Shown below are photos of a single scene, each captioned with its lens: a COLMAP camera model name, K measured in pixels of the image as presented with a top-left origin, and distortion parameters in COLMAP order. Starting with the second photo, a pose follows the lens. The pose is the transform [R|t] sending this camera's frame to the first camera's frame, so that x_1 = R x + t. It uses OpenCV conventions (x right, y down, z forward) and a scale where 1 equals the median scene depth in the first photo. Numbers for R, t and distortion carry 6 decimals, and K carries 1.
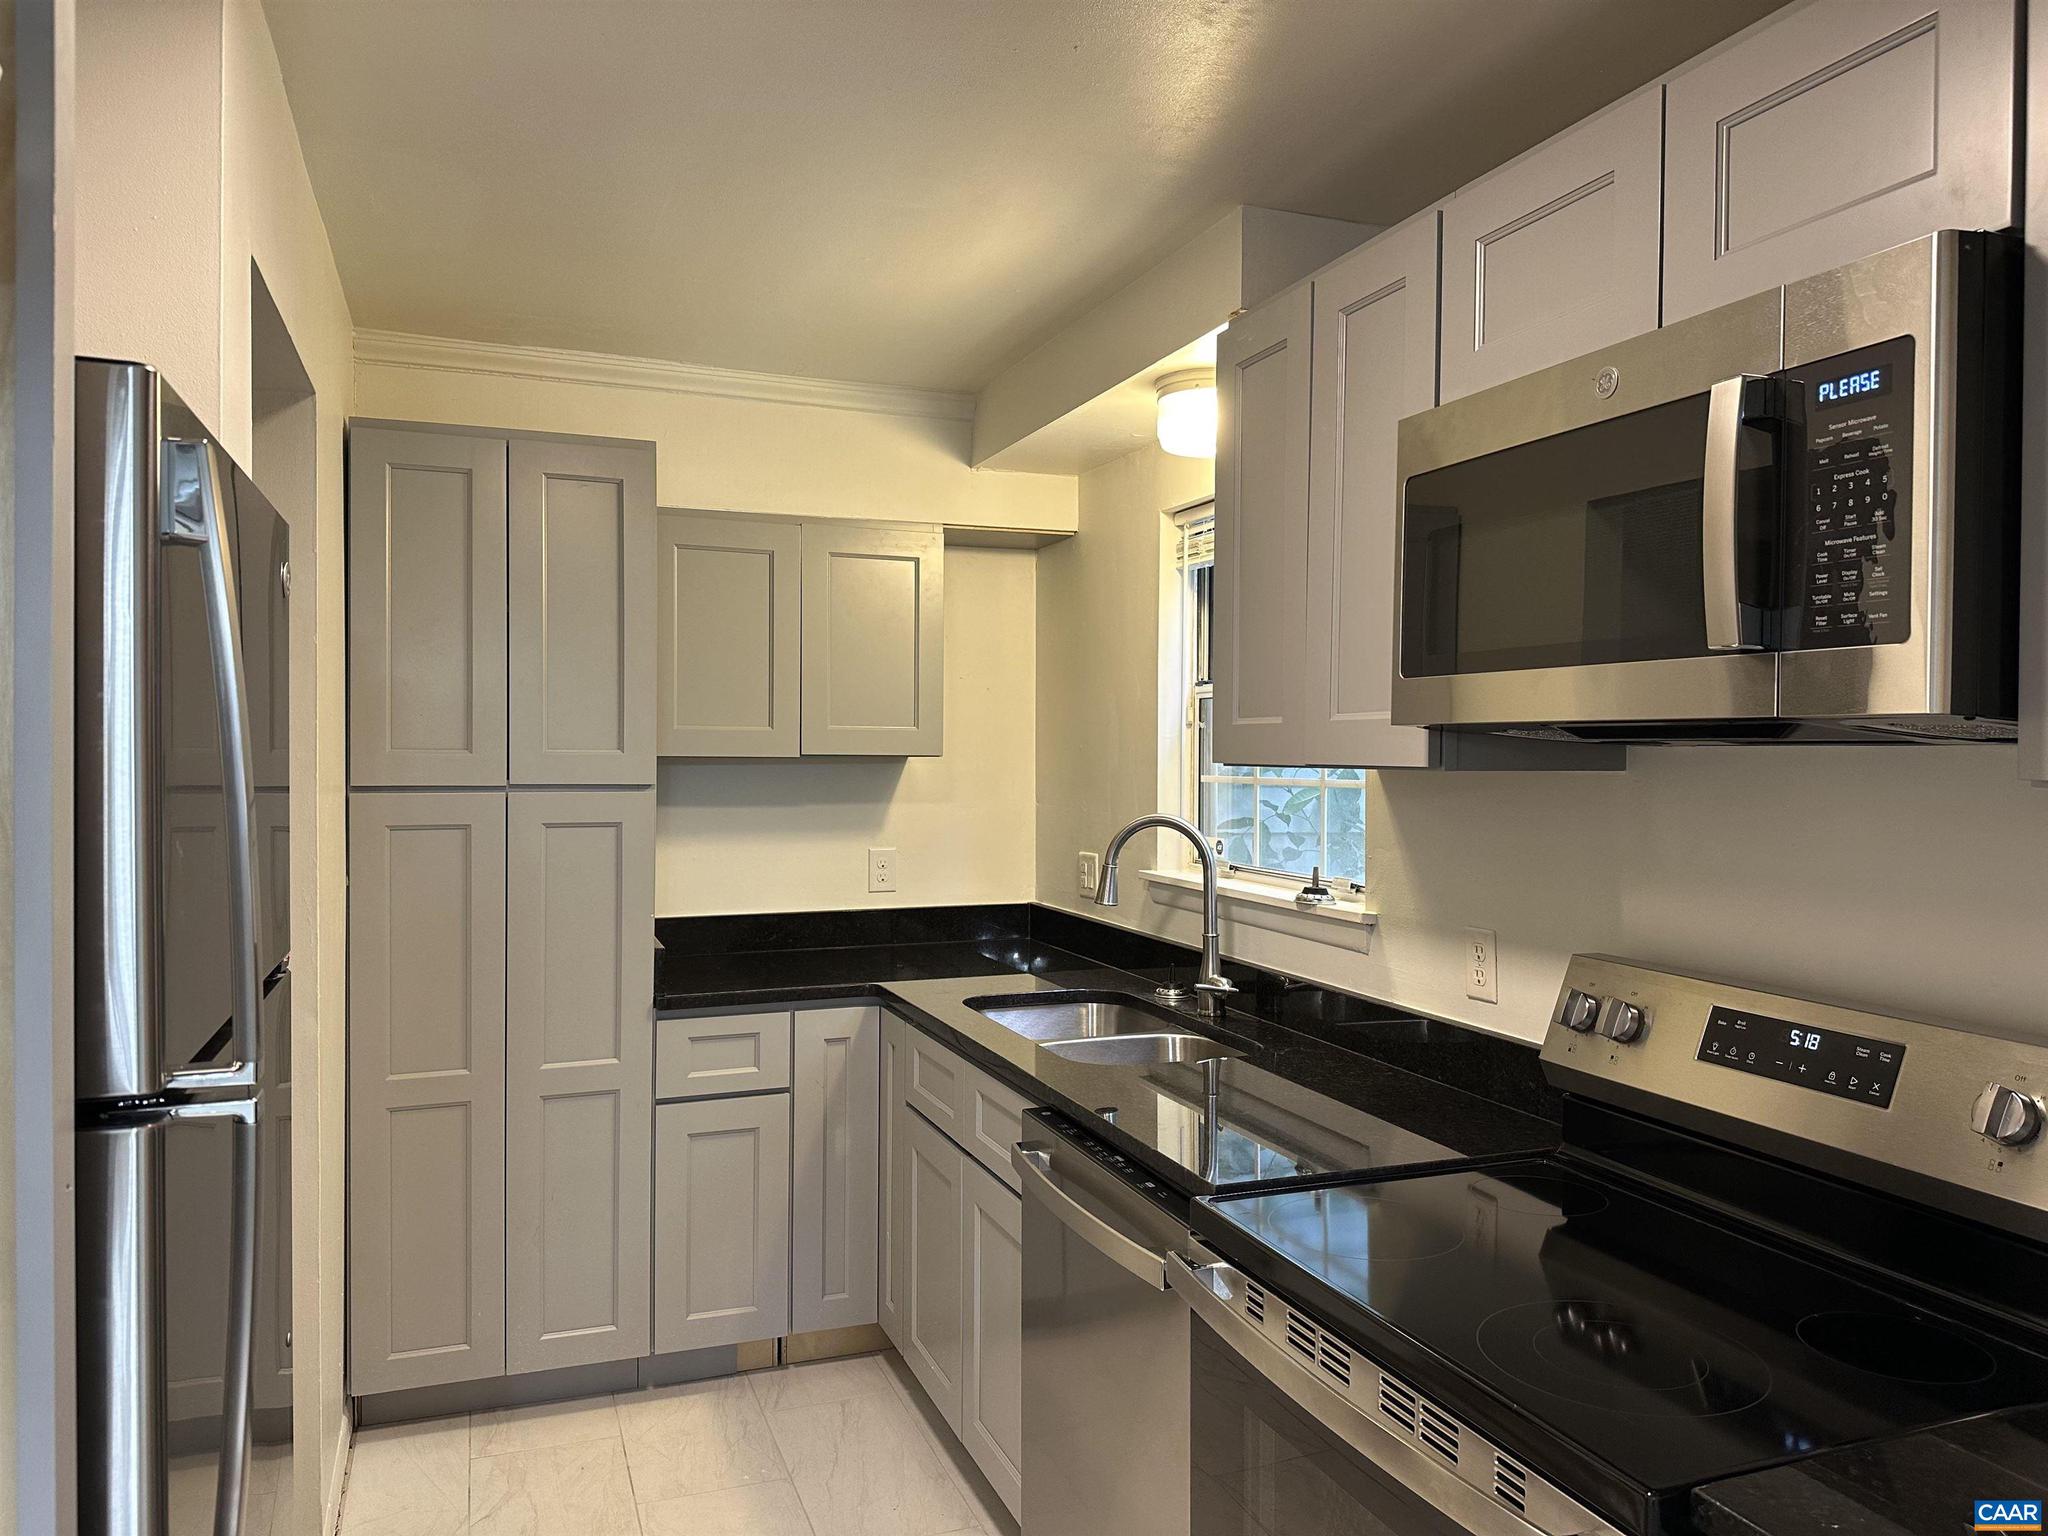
lens RADIAL K [[1427.0, 0, 1025.1], [0, 1427.0, 763.4], [0, 0, 1]] dist [0.076185, -0.063466]
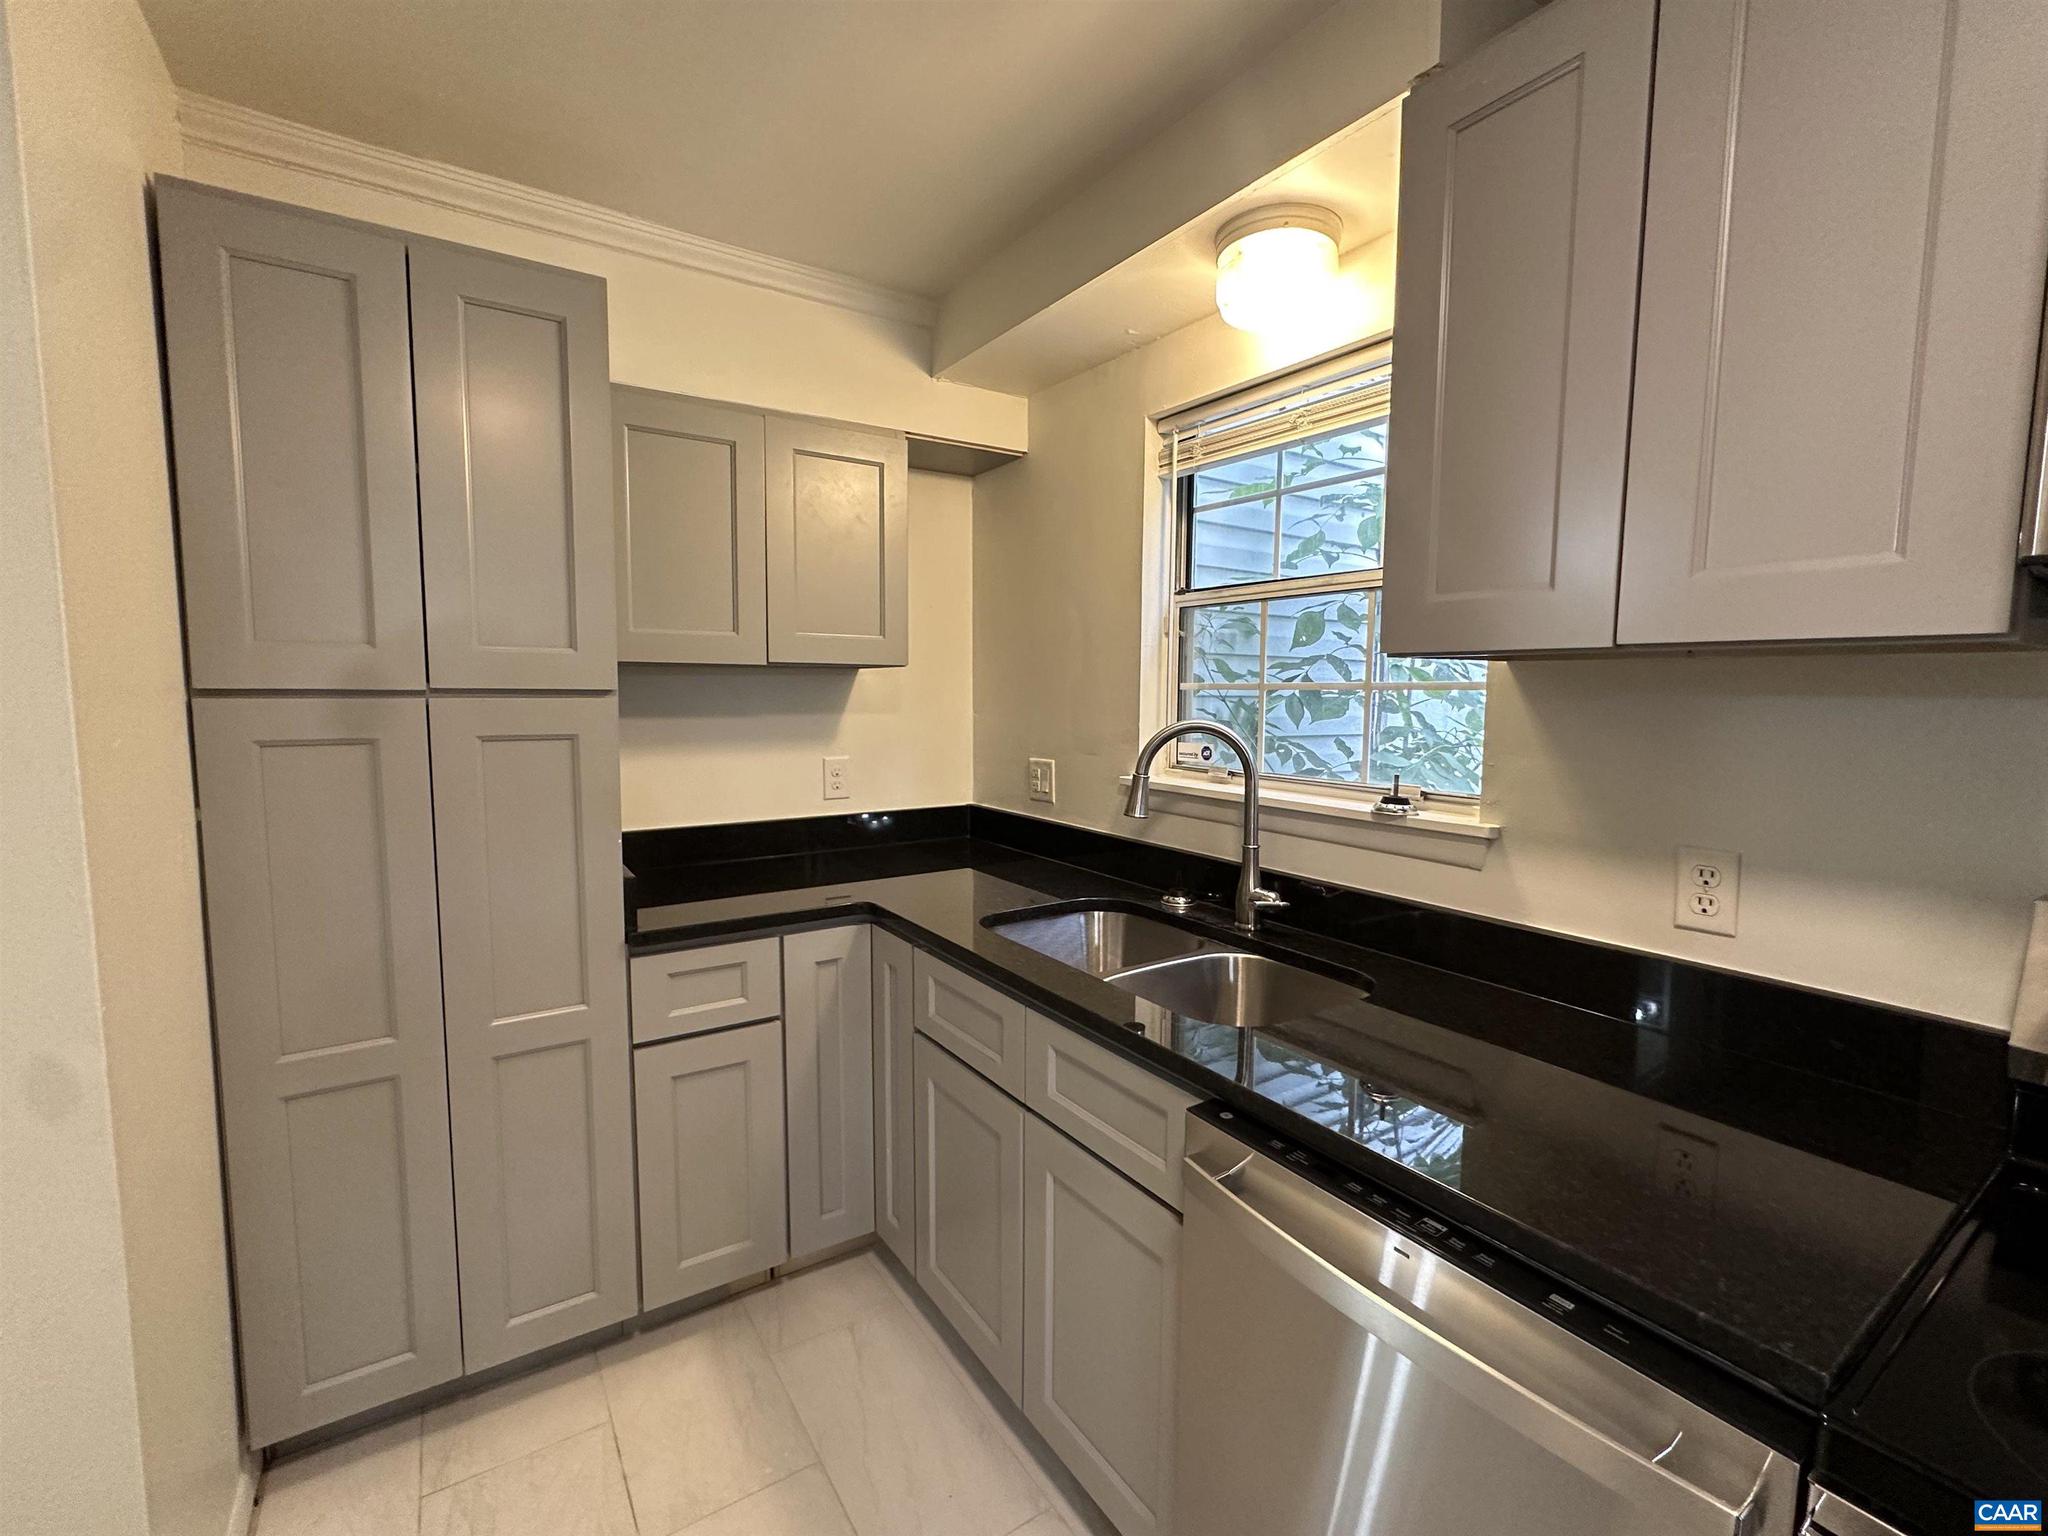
lens RADIAL K [[891.8, 0, 1019.1], [0, 891.8, 764.0], [0, 0, 1]] dist [-0.005542, 0.004390]
pose [[0.976379, -0.017291, 0.215373, -0.157388], [0.000569, 0.996995, 0.077464, 0.020101], [-0.216065, -0.075511, 0.973455, 0.483778]]
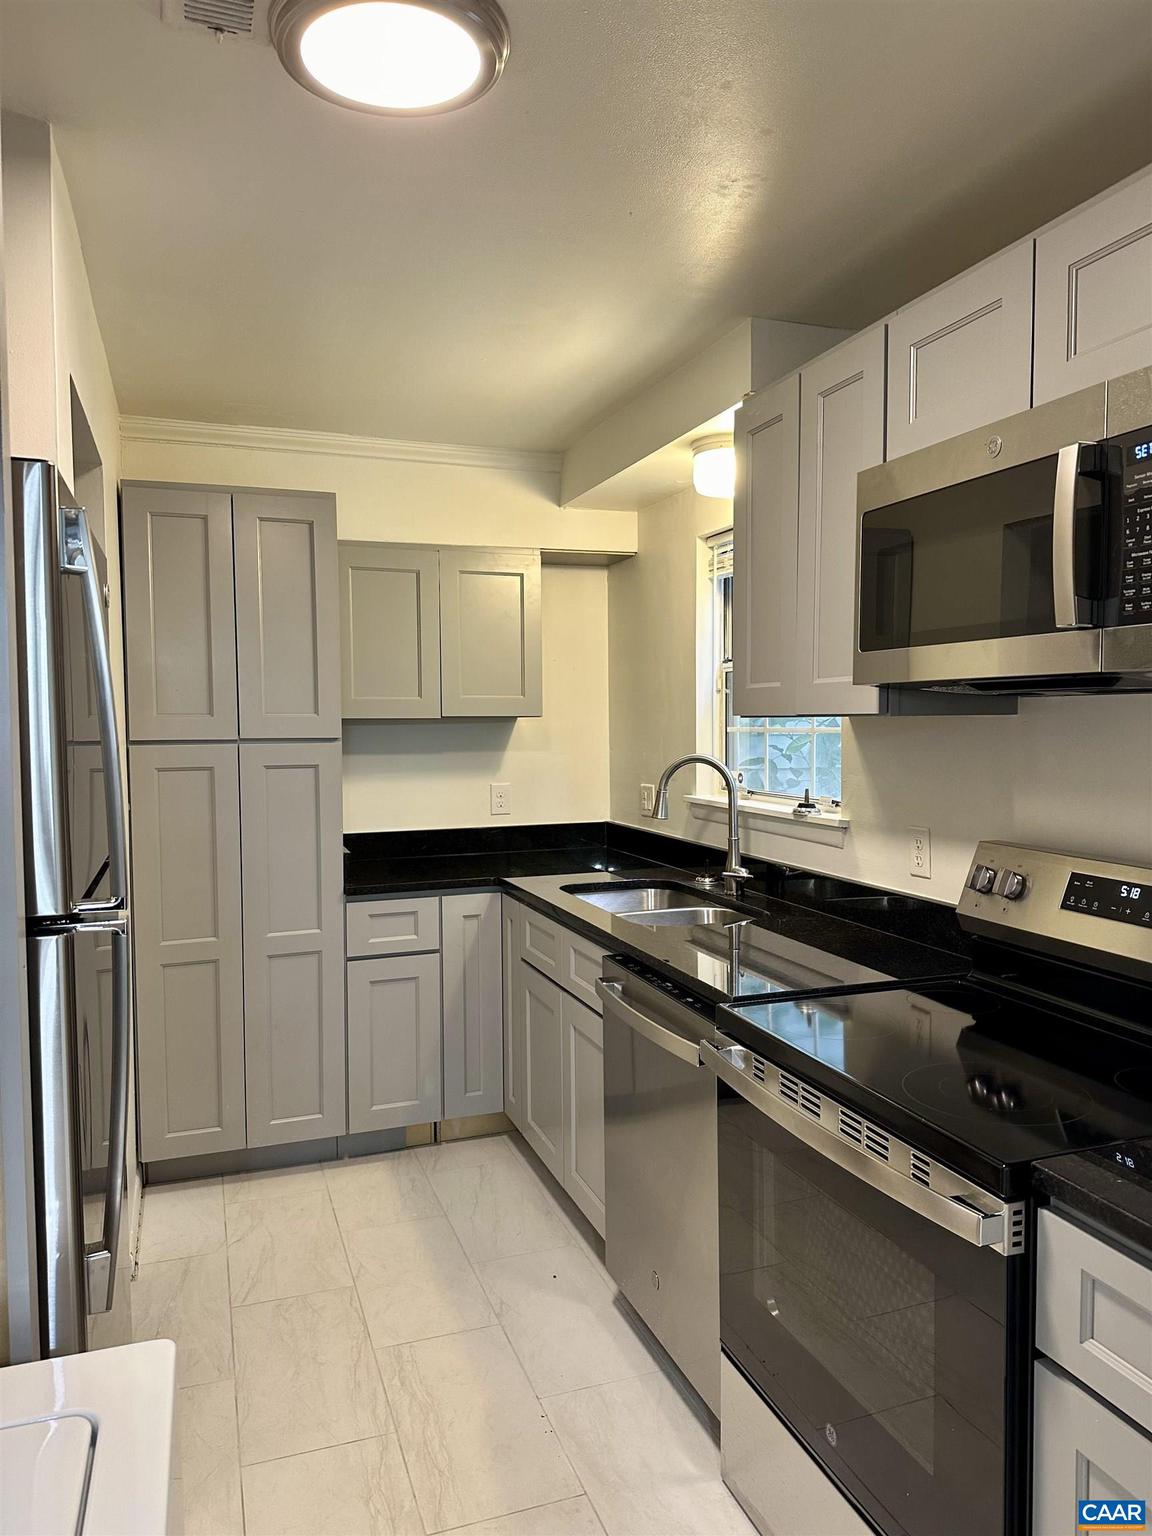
lens RADIAL K [[1070.2, 0, 583.6], [0, 1070.2, 766.4], [0, 0, 1]] dist [0.076185, -0.063466]
pose [[0.999772, -0.012348, -0.017411, 0.000235], [0.012975, 0.999253, 0.036402, 0.008523], [0.016949, -0.036619, 0.999186, -0.065191]]
